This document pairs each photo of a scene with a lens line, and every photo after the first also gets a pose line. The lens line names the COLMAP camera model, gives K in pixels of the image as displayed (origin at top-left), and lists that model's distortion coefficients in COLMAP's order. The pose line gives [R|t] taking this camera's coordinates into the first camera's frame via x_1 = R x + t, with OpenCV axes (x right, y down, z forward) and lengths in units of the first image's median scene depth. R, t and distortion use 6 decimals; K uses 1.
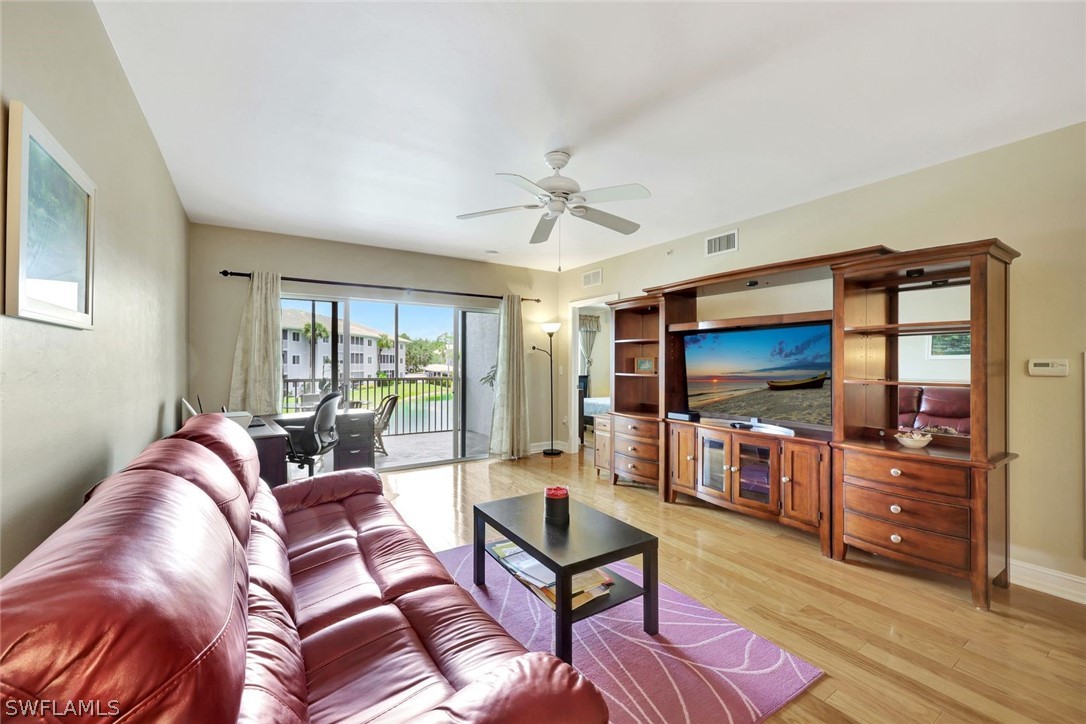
lens RADIAL K [[441.7, 0, 543.0], [0, 441.7, 362.0], [0, 0, 1]] dist [0.000320, 0.000051]
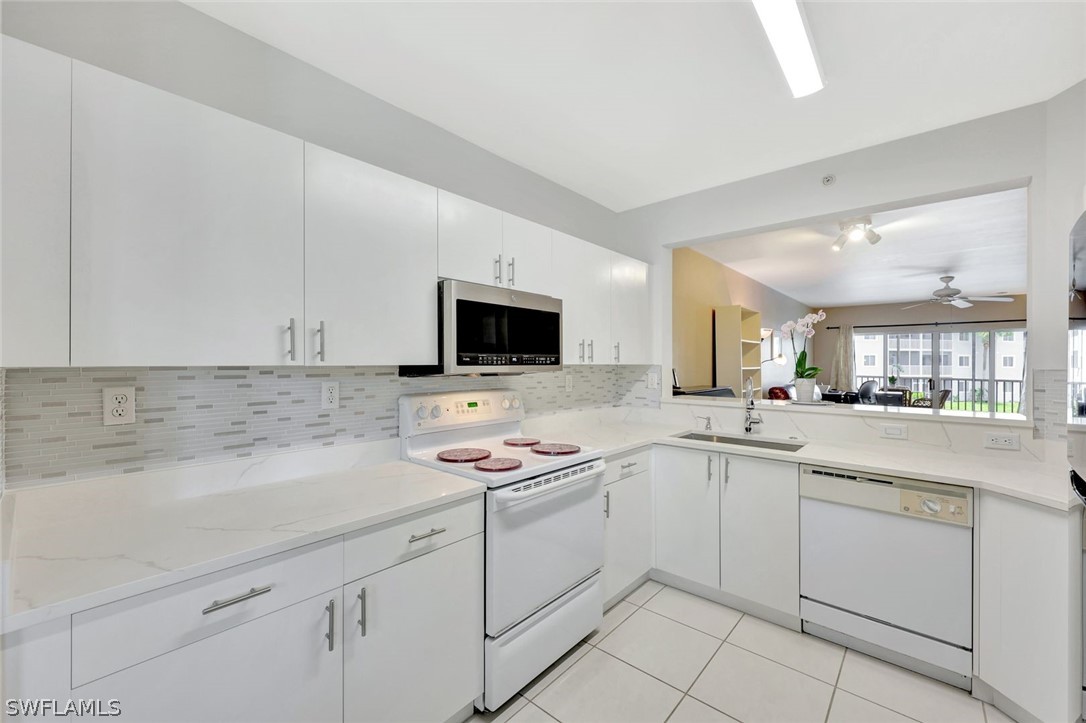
lens RADIAL K [[441.7, 0, 543.0], [0, 441.7, 361.5], [0, 0, 1]] dist [0.000320, 0.000051]
pose [[0.278647, -0.002138, -0.960391, 1.057554], [-0.001033, 0.999996, -0.002526, -0.019449], [0.960393, 0.001696, 0.278644, -1.048461]]
